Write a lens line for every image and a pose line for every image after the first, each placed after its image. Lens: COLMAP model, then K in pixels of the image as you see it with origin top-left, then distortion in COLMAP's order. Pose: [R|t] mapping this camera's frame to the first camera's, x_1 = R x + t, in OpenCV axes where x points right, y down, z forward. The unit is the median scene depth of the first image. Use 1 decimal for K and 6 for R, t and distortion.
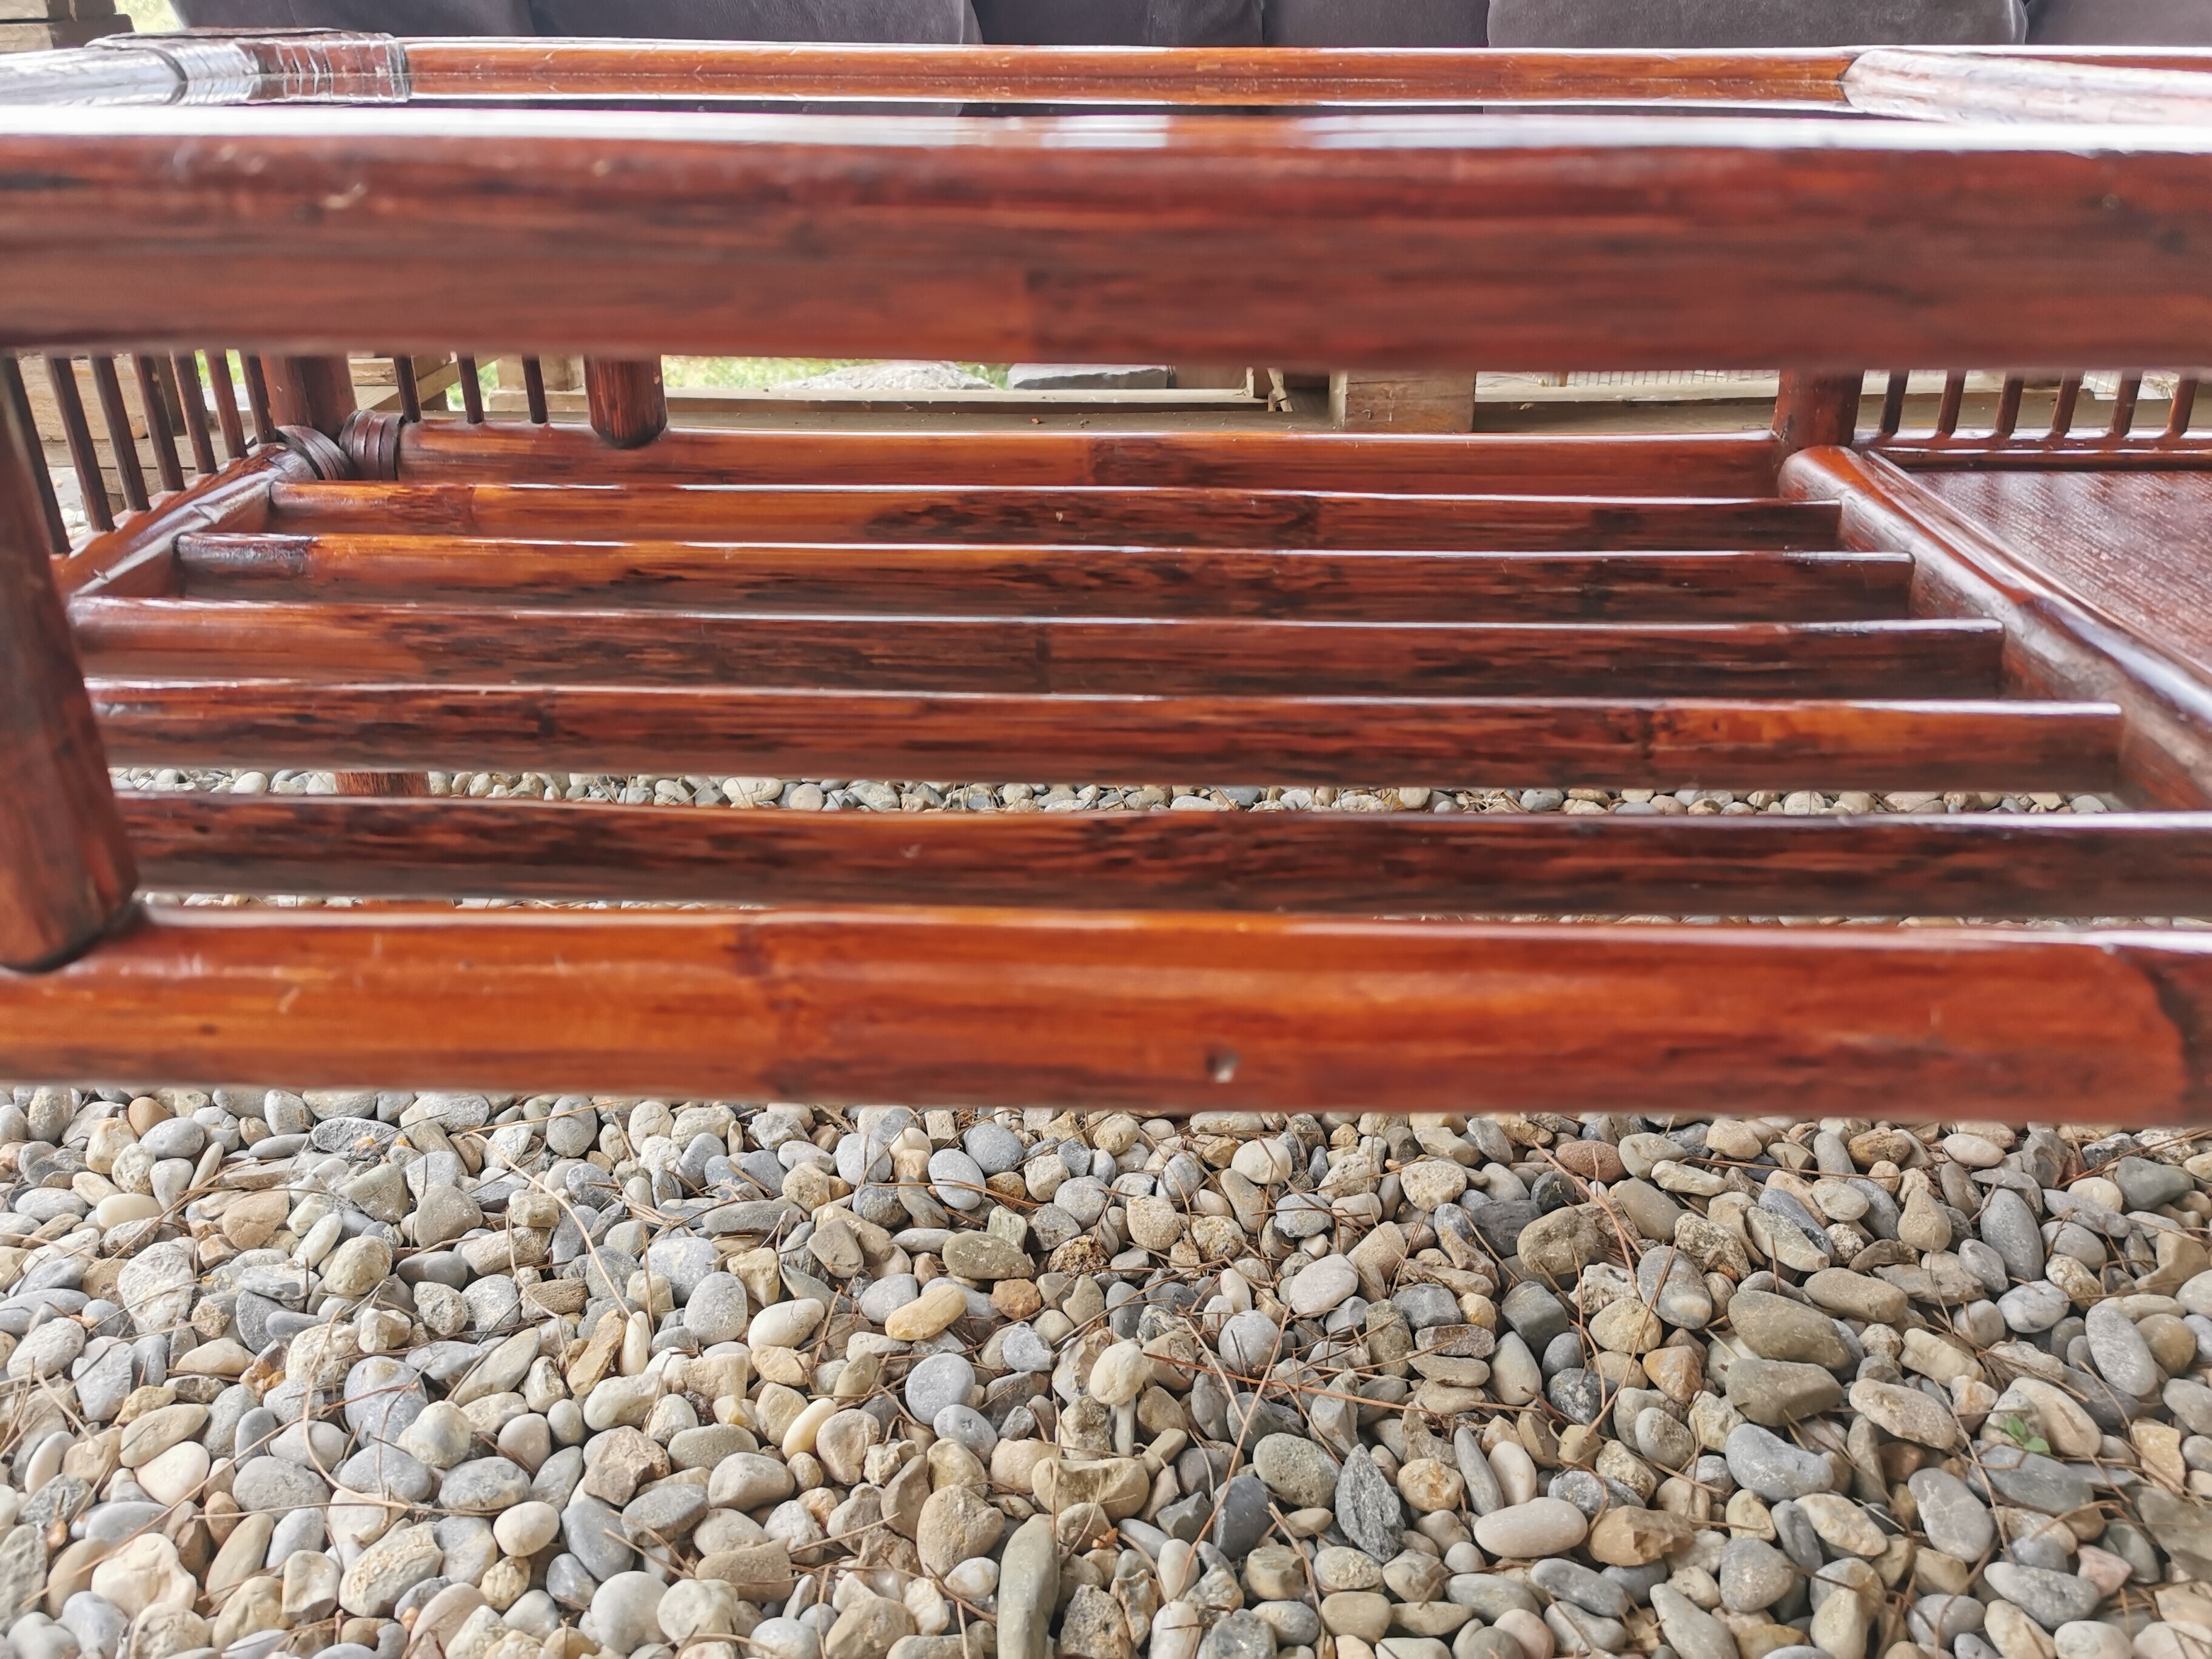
lens RADIAL K [[1736.7, 0, 1124.6], [0, 1736.7, 805.3], [0, 0, 1]] dist [0.047665, -0.077224]
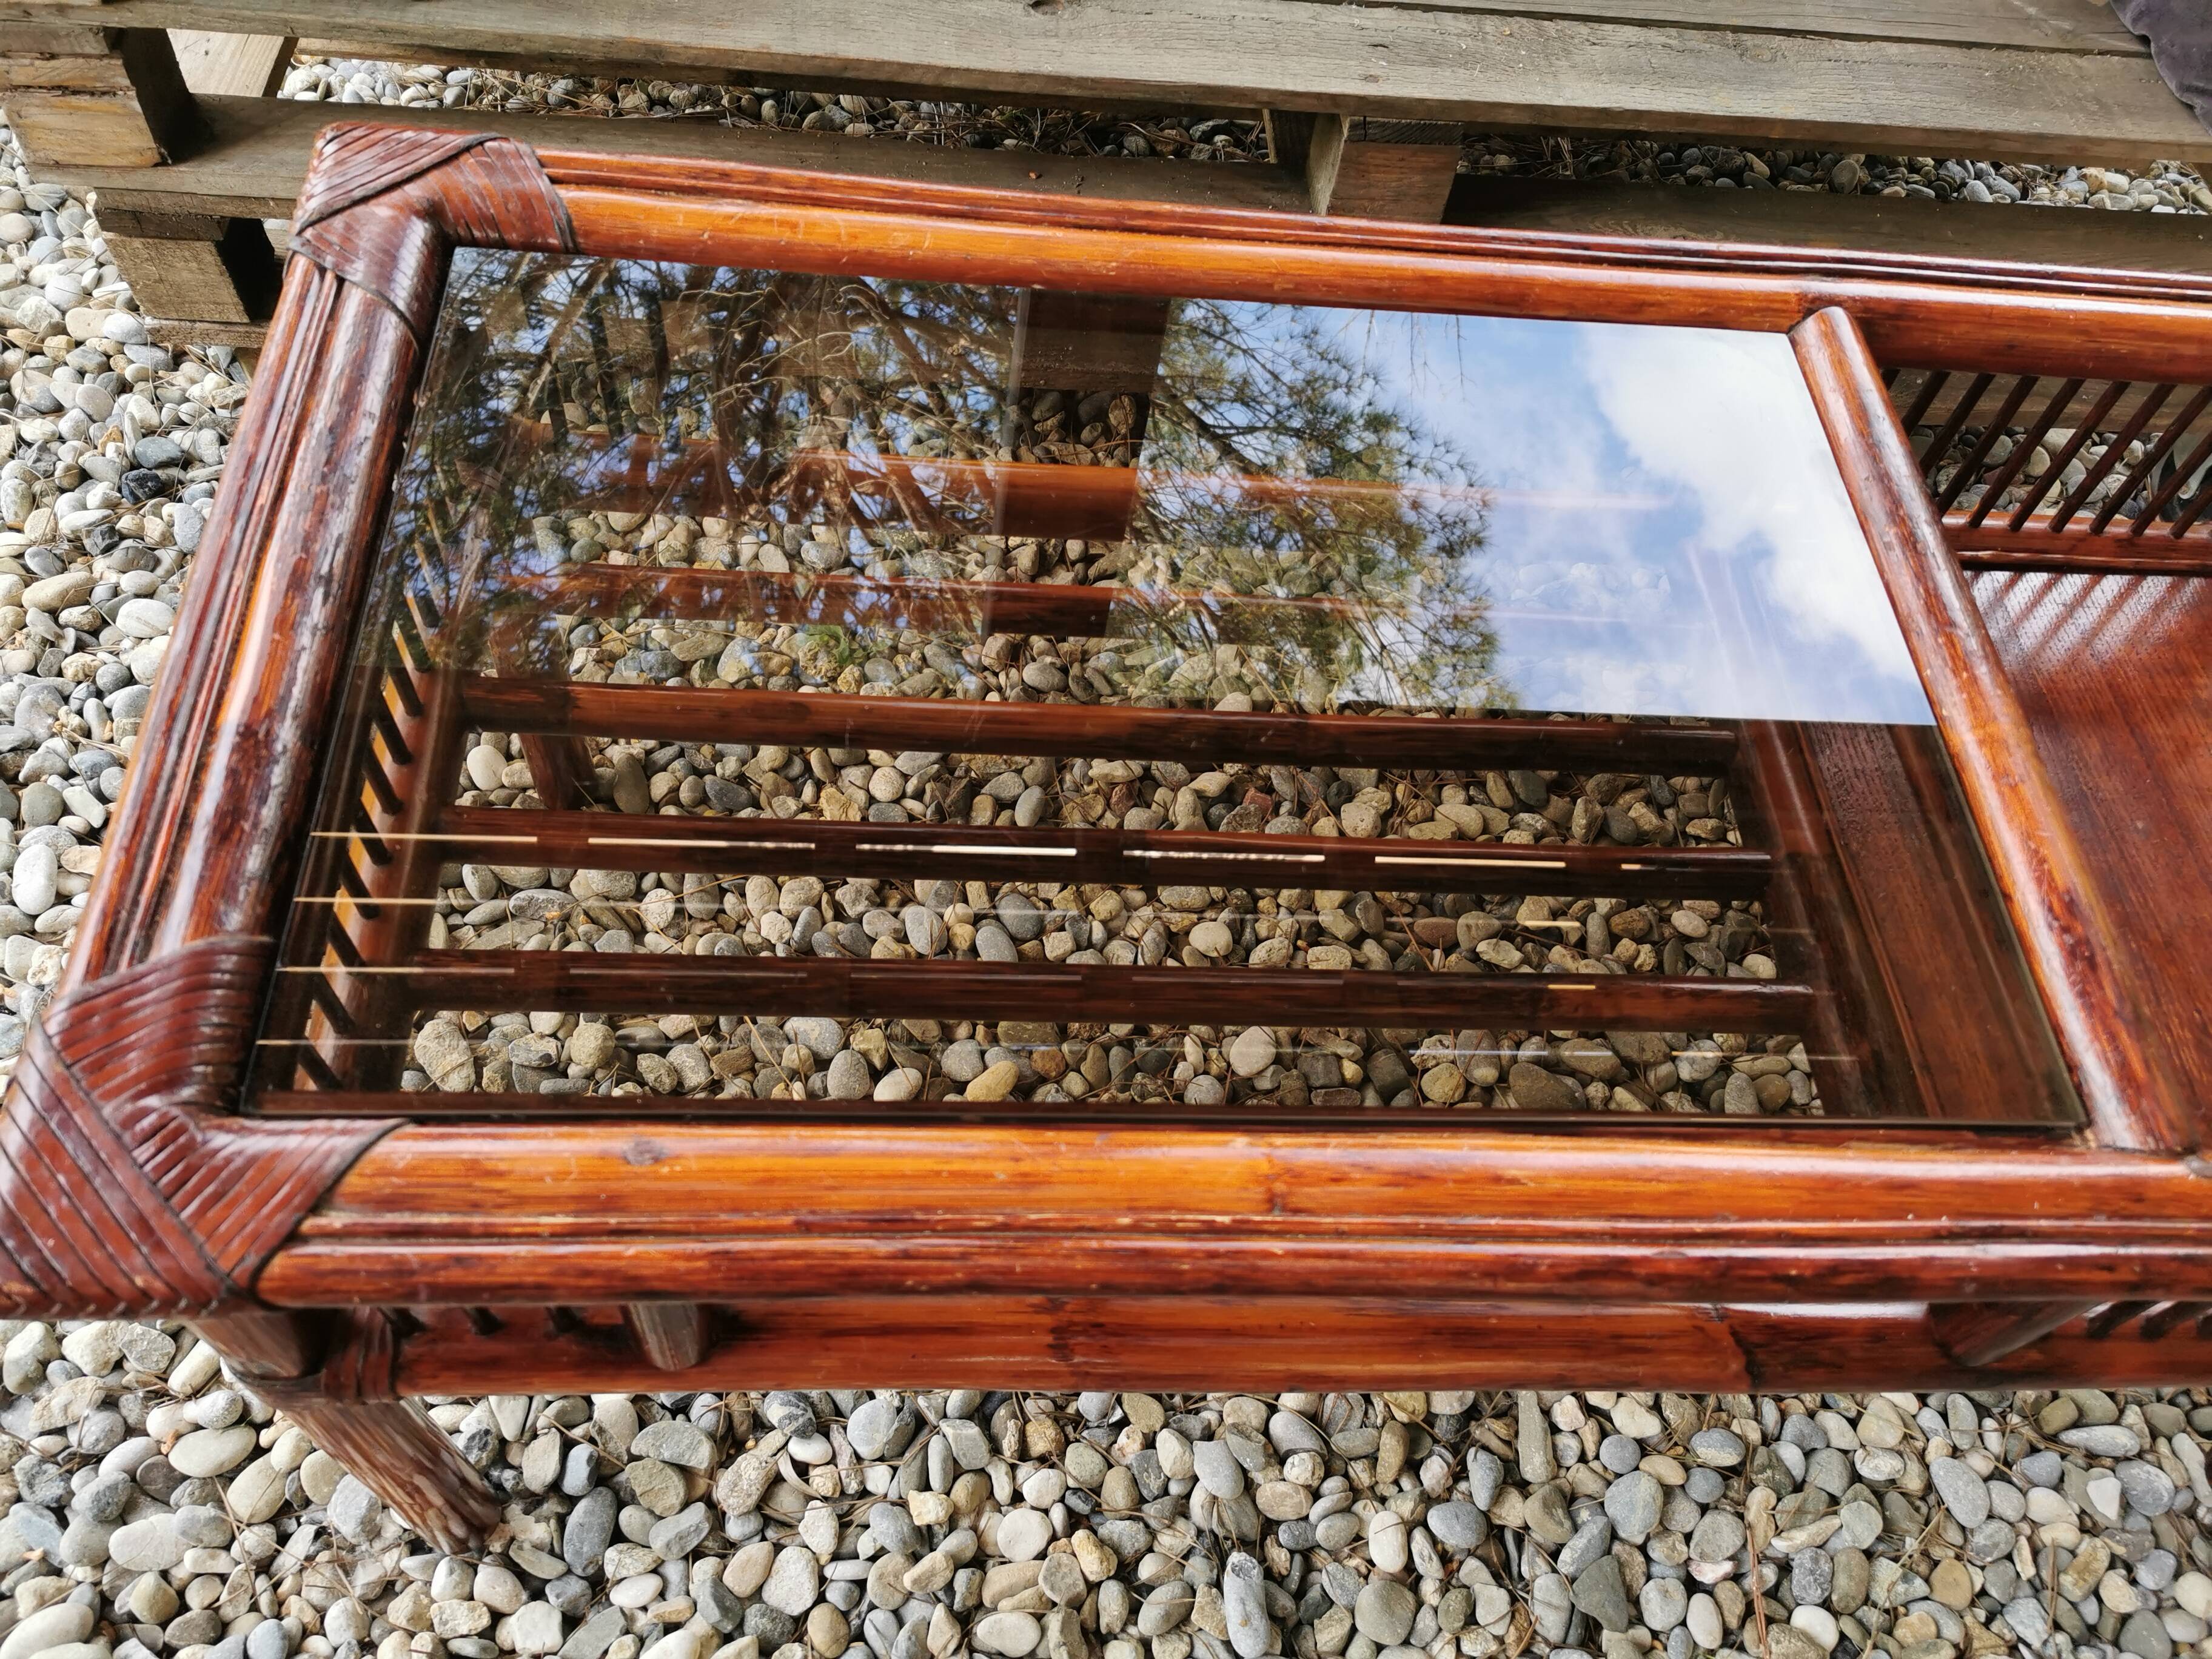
lens RADIAL K [[1708.4, 0, 1115.6], [0, 1708.4, 817.8], [0, 0, 1]] dist [0.065160, -0.094089]
pose [[0.992123, 0.013452, 0.124541, -0.201189], [-0.076588, 0.851884, 0.518101, -0.692112], [-0.099125, -0.523558, 0.846204, -0.141043]]
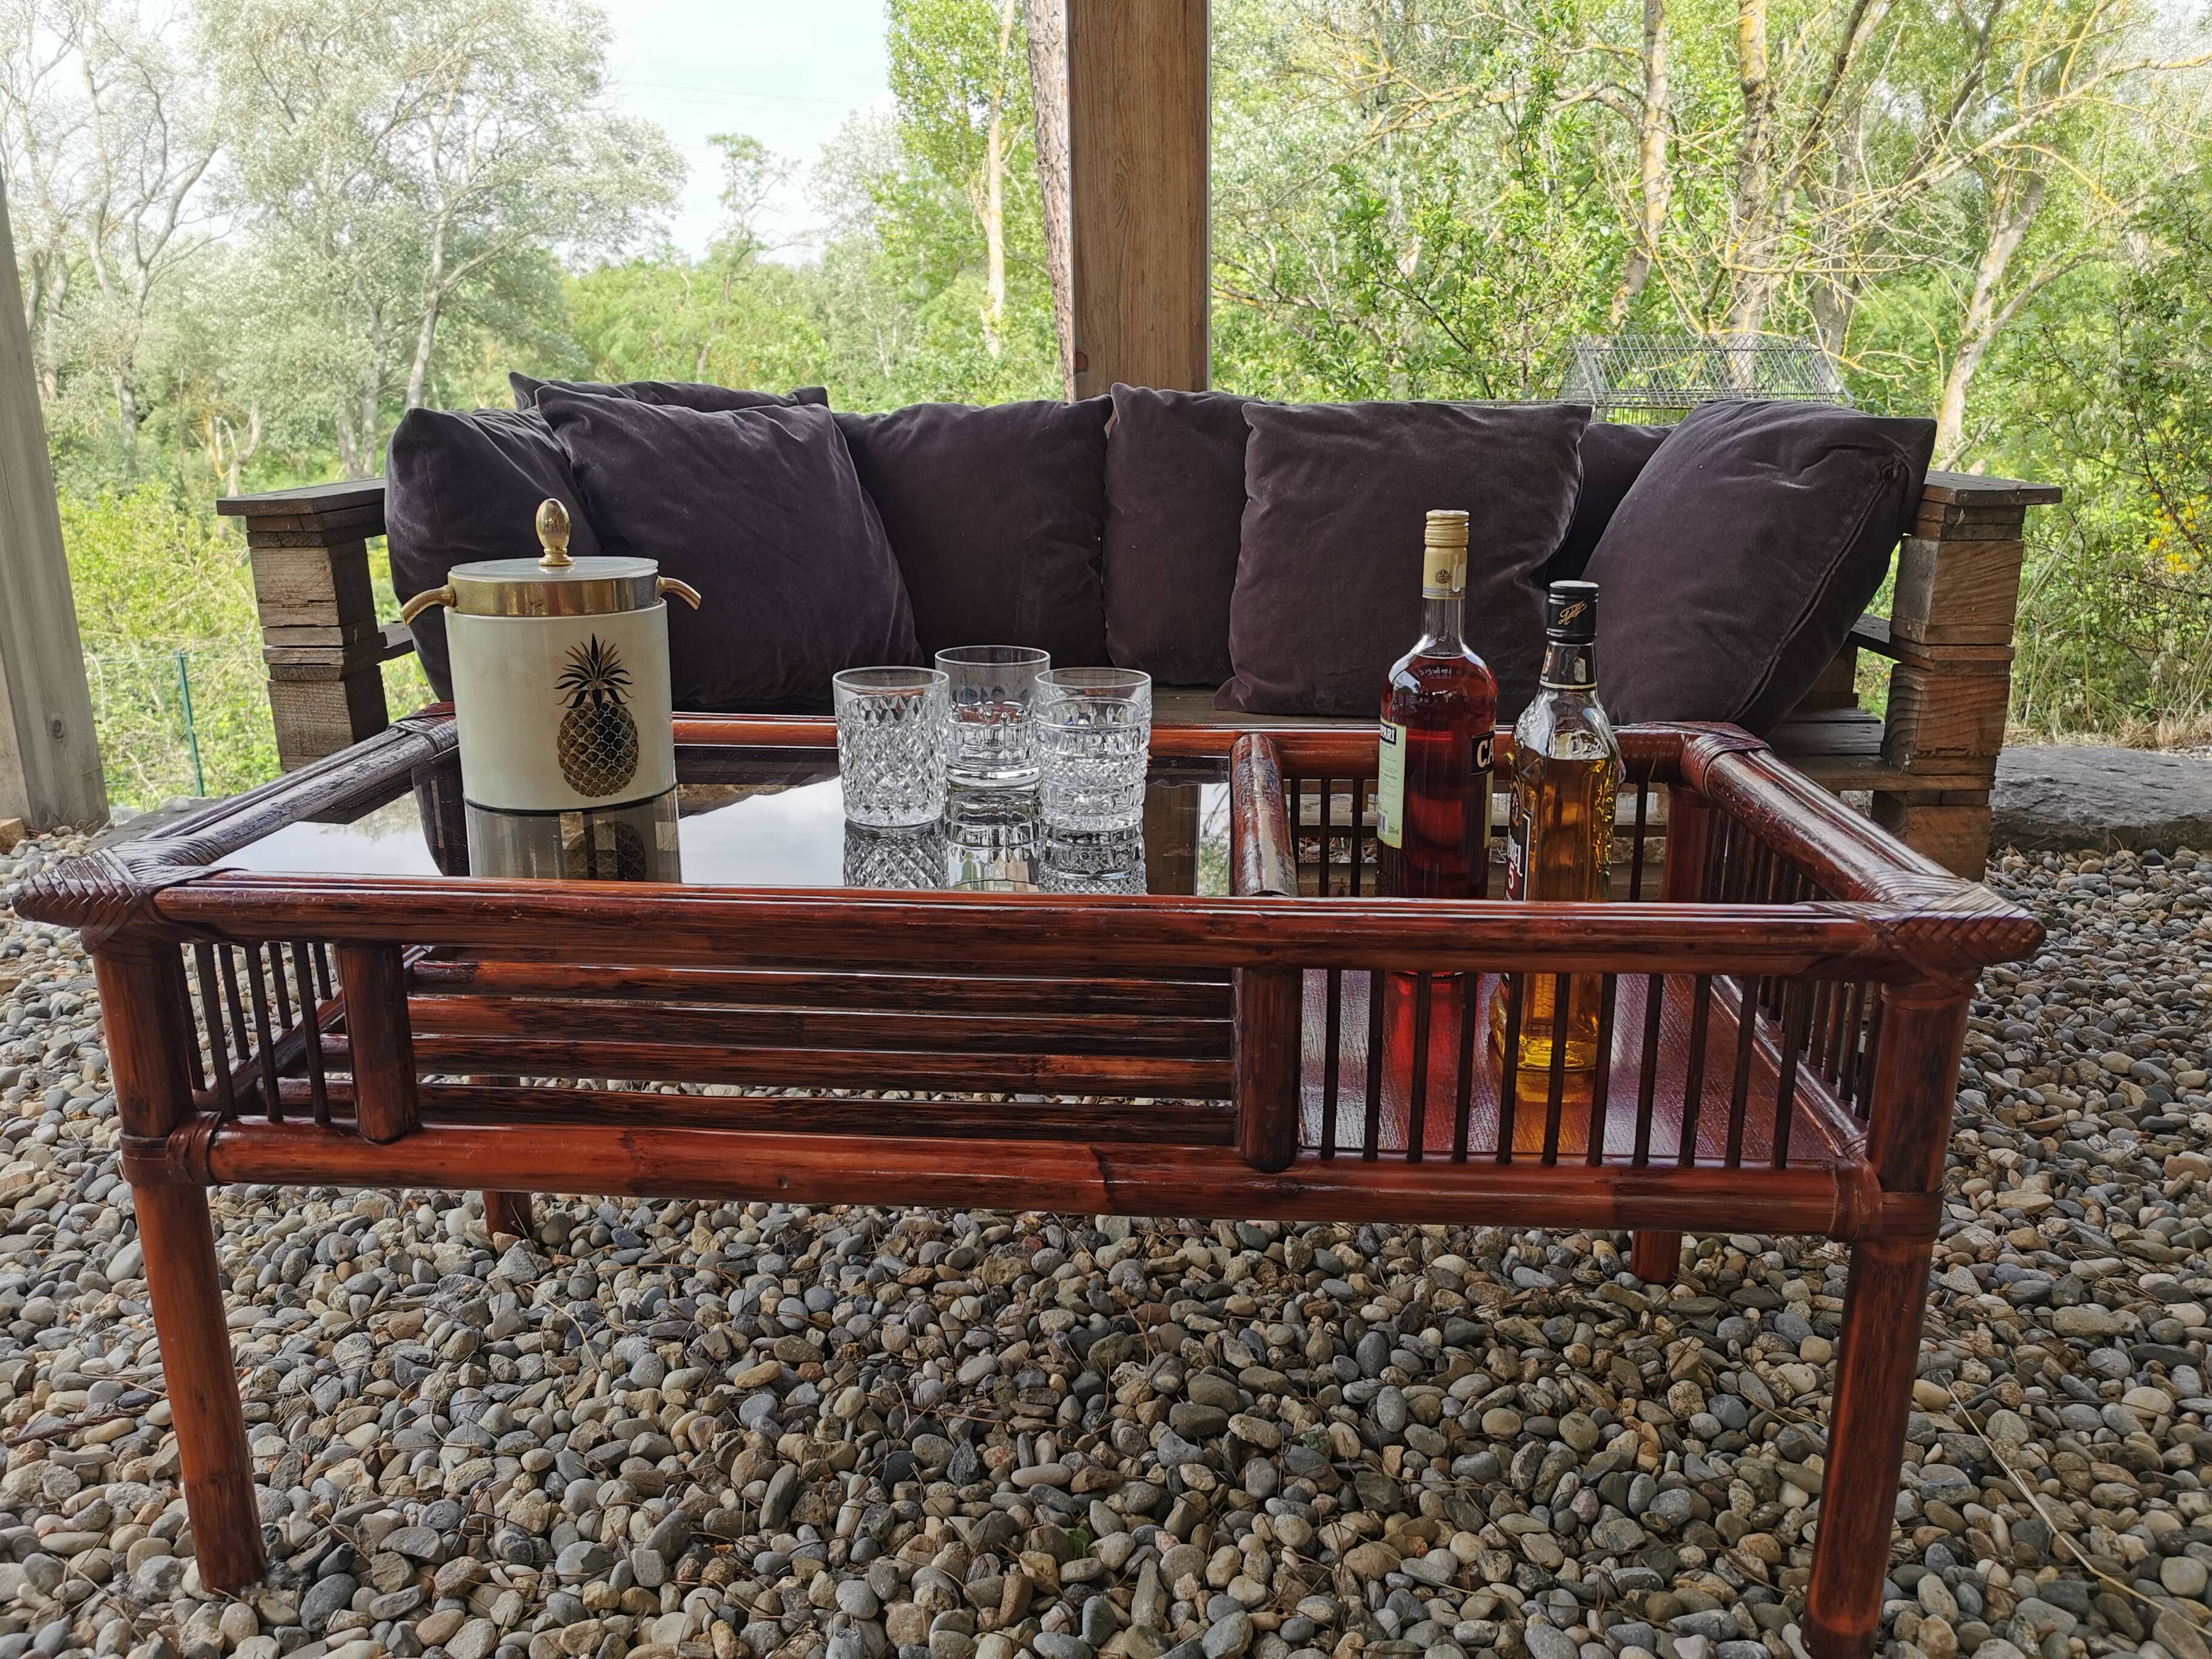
lens RADIAL K [[1708.4, 0, 1113.1], [0, 1708.4, 817.9], [0, 0, 1]] dist [0.065160, -0.094089]
pose [[0.998709, 0.011351, -0.049505, 0.358142], [-0.020088, 0.983509, -0.179742, 0.028785], [0.046649, 0.180504, 0.982467, -0.919631]]
